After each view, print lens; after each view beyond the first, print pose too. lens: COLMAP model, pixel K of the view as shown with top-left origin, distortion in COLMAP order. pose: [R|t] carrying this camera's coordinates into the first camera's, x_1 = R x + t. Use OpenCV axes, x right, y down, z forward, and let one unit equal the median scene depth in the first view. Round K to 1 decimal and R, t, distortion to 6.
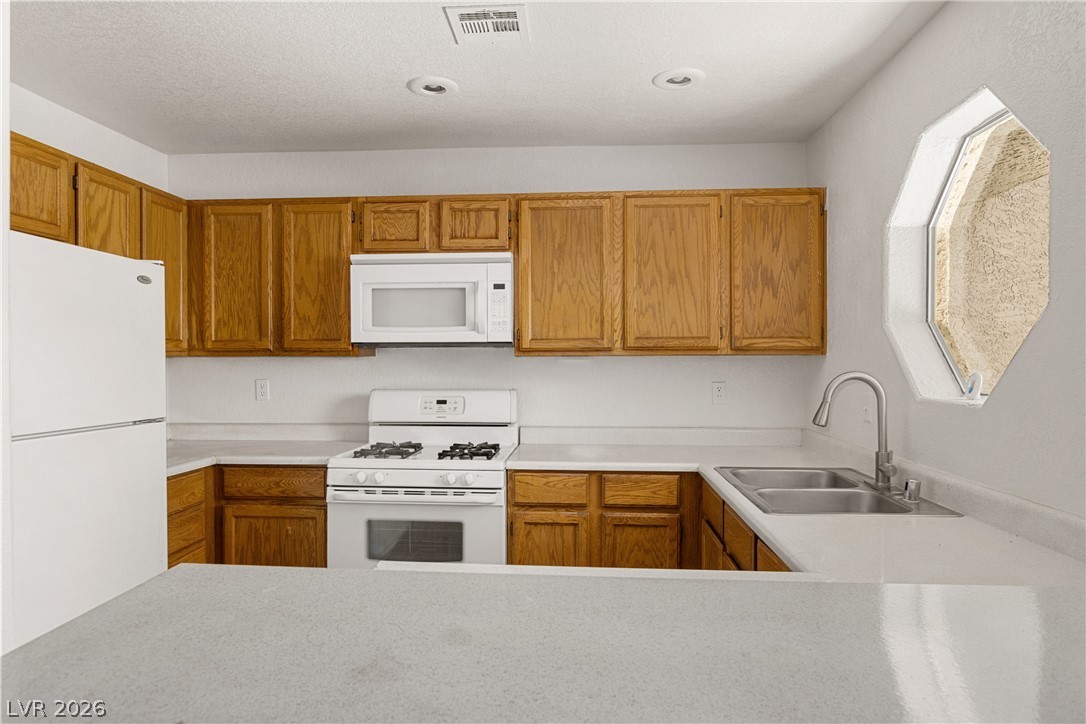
lens RADIAL K [[675.7, 0, 537.1], [0, 675.7, 369.0], [0, 0, 1]] dist [-0.014681, -0.000431]
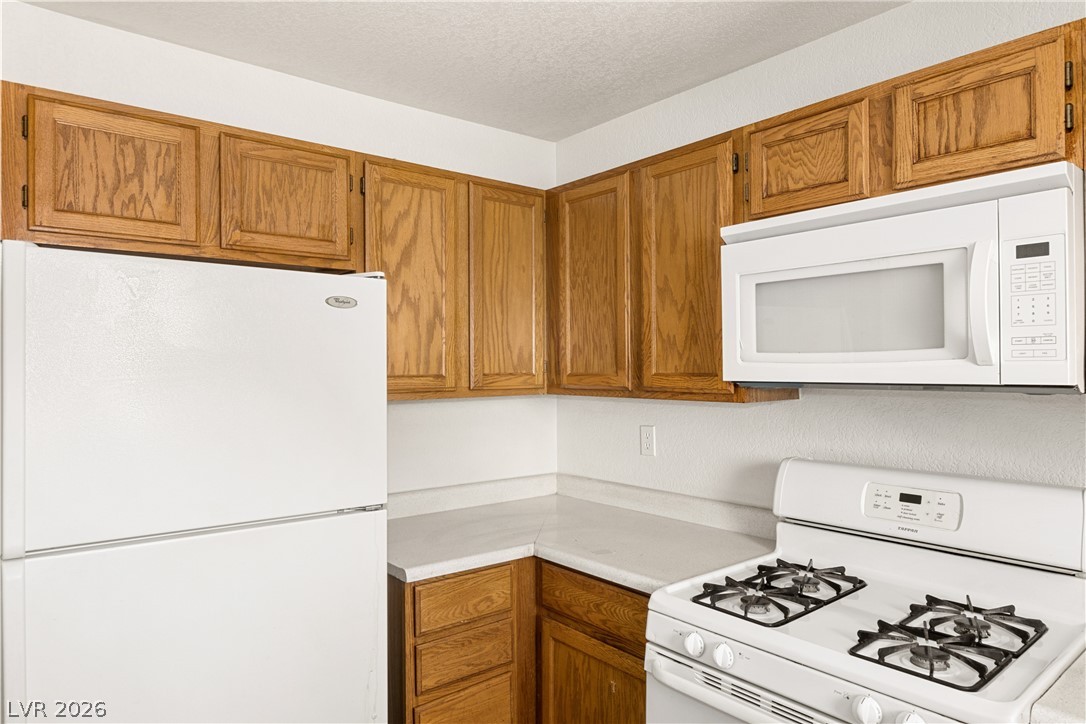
lens RADIAL K [[675.7, 0, 537.1], [0, 675.7, 369.0], [0, 0, 1]] dist [-0.014681, -0.000431]
pose [[0.684558, -0.001573, -0.728957, 0.034004], [-0.004652, 0.999968, -0.006526, -0.045250], [0.728944, 0.007858, 0.684528, 0.495724]]
